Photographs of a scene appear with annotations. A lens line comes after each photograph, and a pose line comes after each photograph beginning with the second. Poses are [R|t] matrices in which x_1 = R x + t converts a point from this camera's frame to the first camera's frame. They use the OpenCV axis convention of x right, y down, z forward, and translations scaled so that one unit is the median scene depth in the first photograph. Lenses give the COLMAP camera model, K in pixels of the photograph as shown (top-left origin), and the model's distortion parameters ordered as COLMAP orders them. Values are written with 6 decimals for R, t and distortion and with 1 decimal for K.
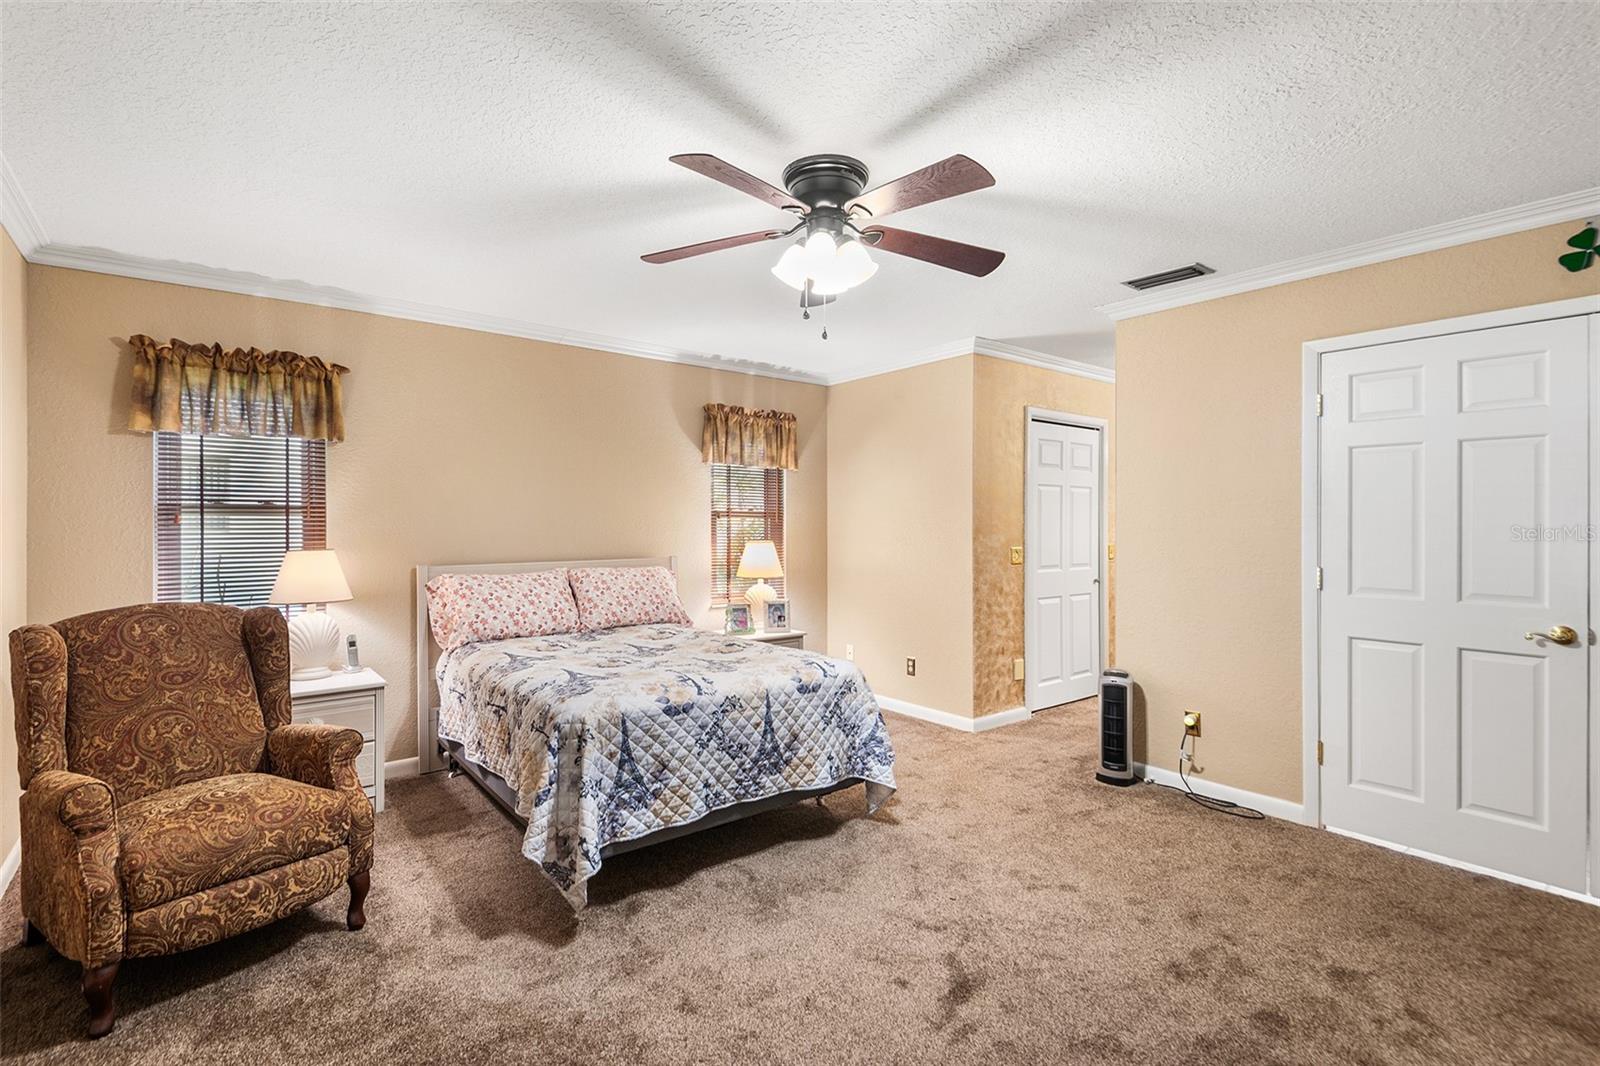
lens RADIAL K [[735.8, 0, 792.0], [0, 735.8, 533.6], [0, 0, 1]] dist [0.038192, -0.022334]
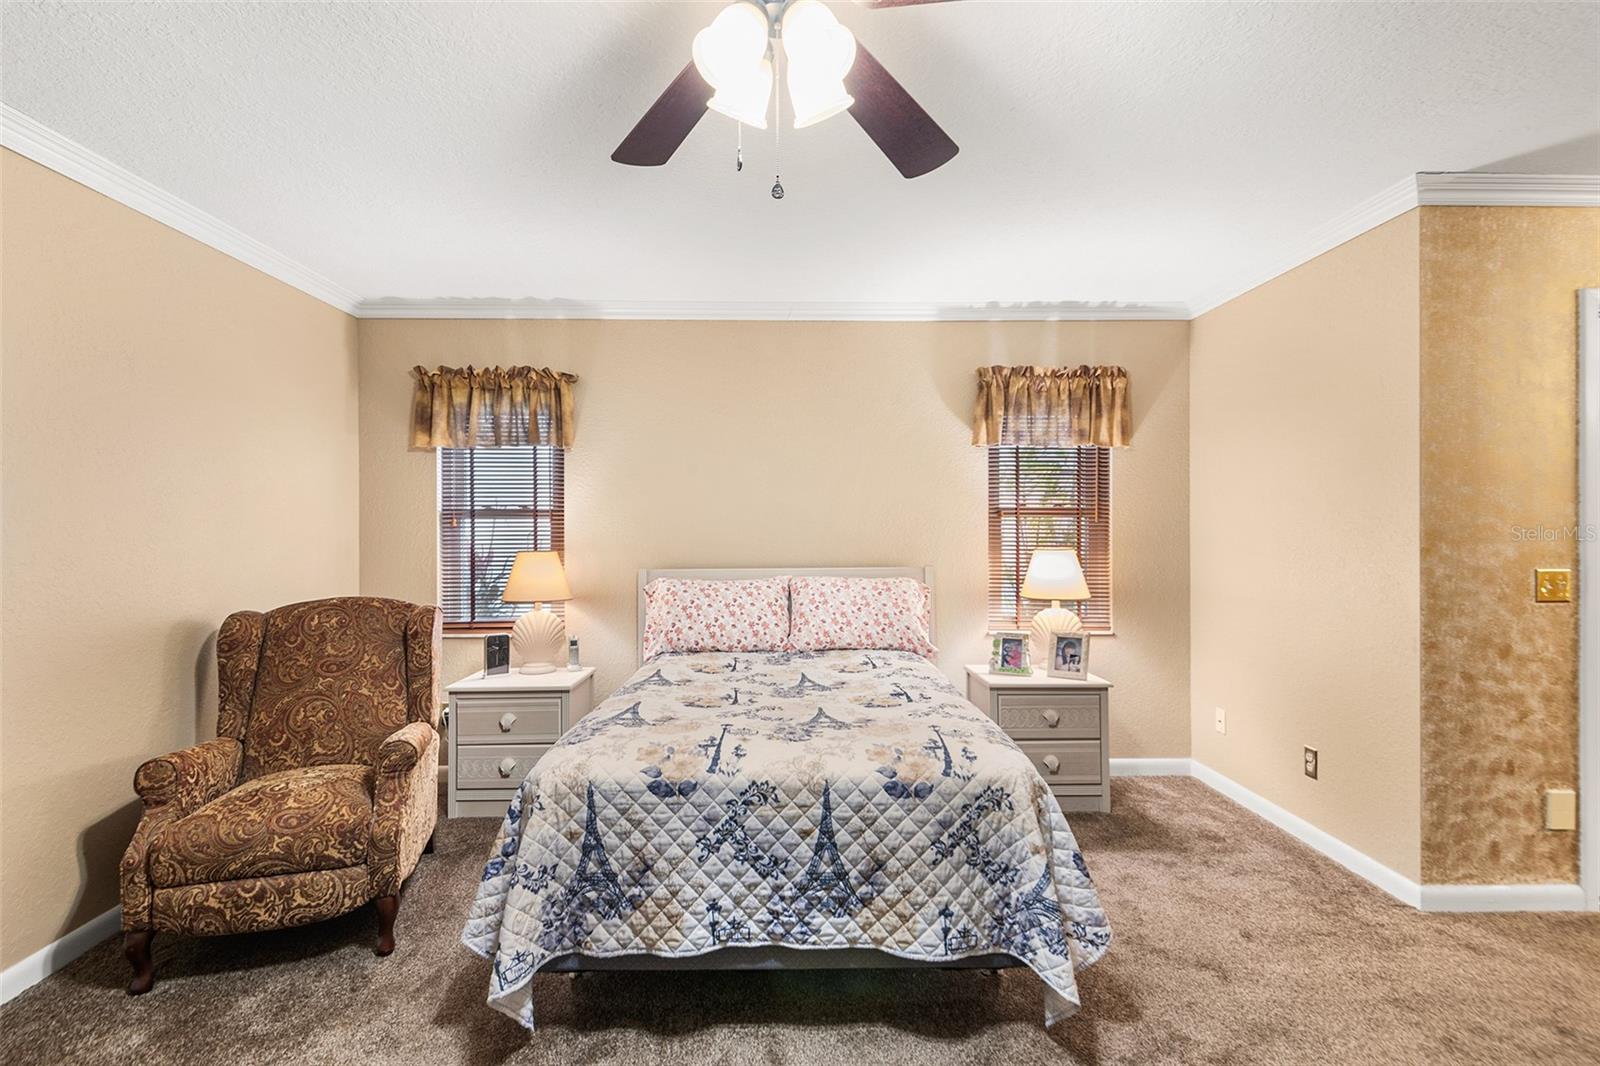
lens RADIAL K [[735.8, 0, 792.0], [0, 735.8, 533.6], [0, 0, 1]] dist [0.038192, -0.022334]
pose [[0.797895, 0.003640, -0.602786, 0.327921], [-0.004380, 0.999990, 0.000242, -0.005514], [0.602781, 0.002447, 0.797903, 0.457502]]
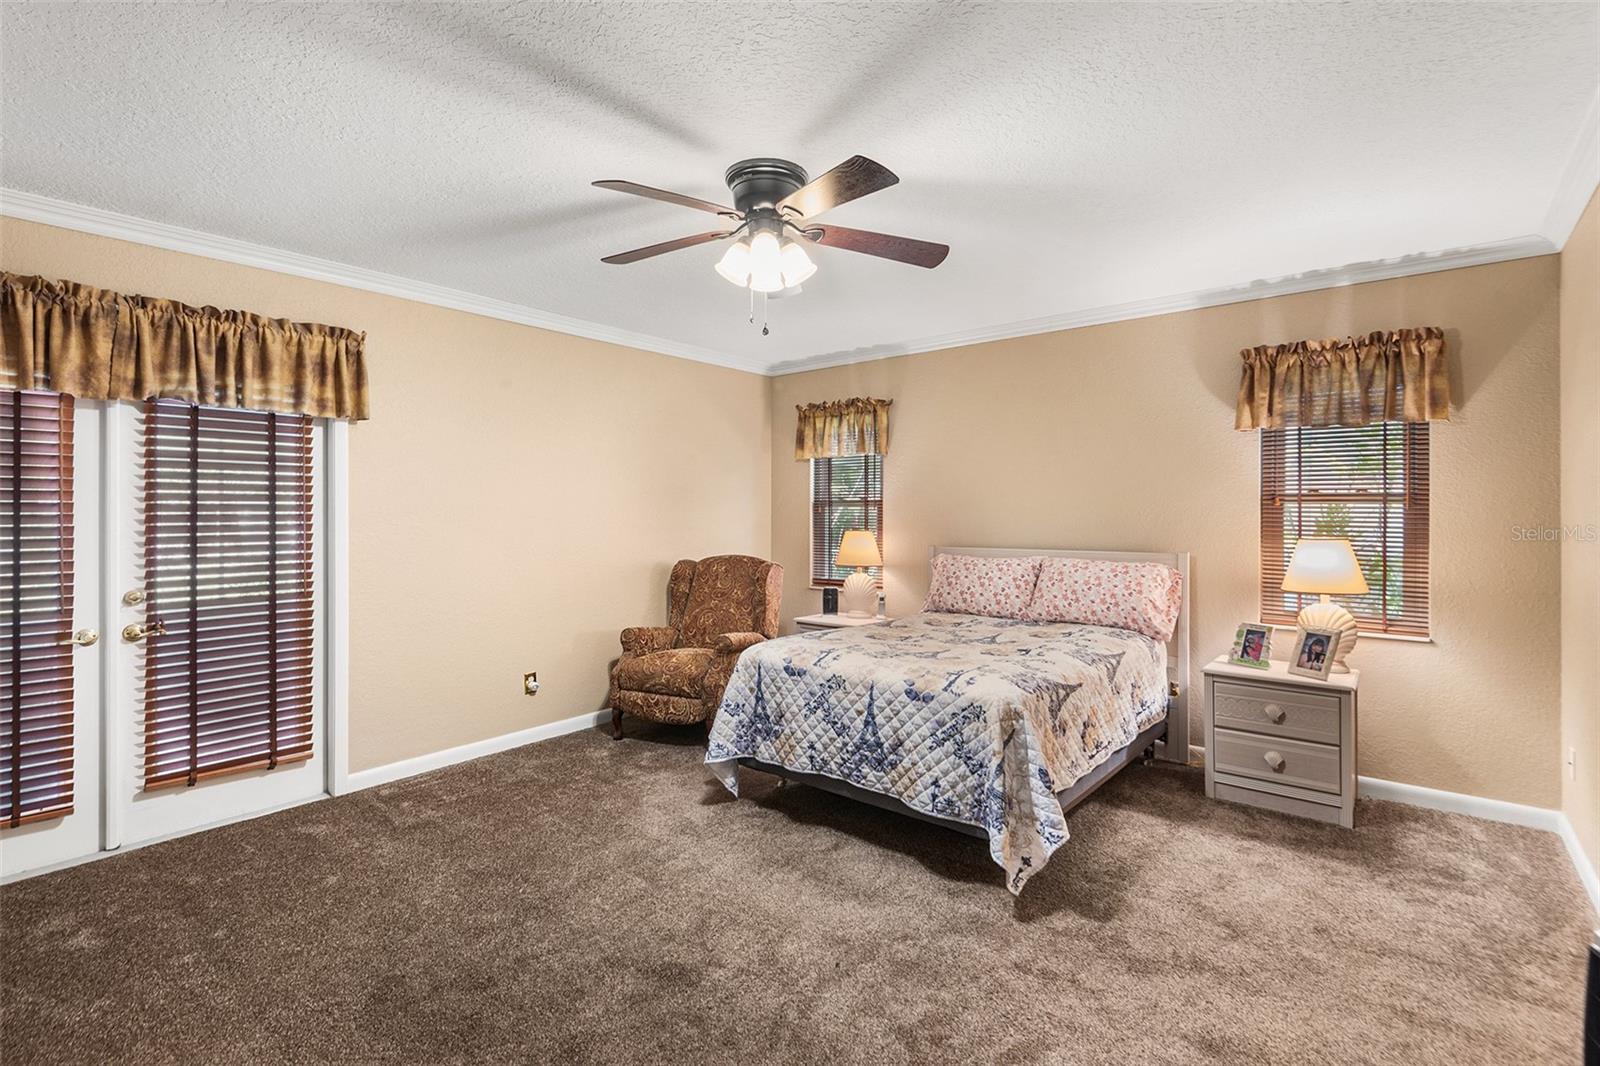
lens RADIAL K [[740.1, 0, 792.6], [0, 740.1, 520.2], [0, 0, 1]] dist [0.036677, -0.024560]
pose [[0.213093, 0.009792, -0.976983, 0.893330], [-0.012612, 0.999894, 0.007271, -0.008027], [0.976951, 0.010772, 0.213194, 0.674489]]
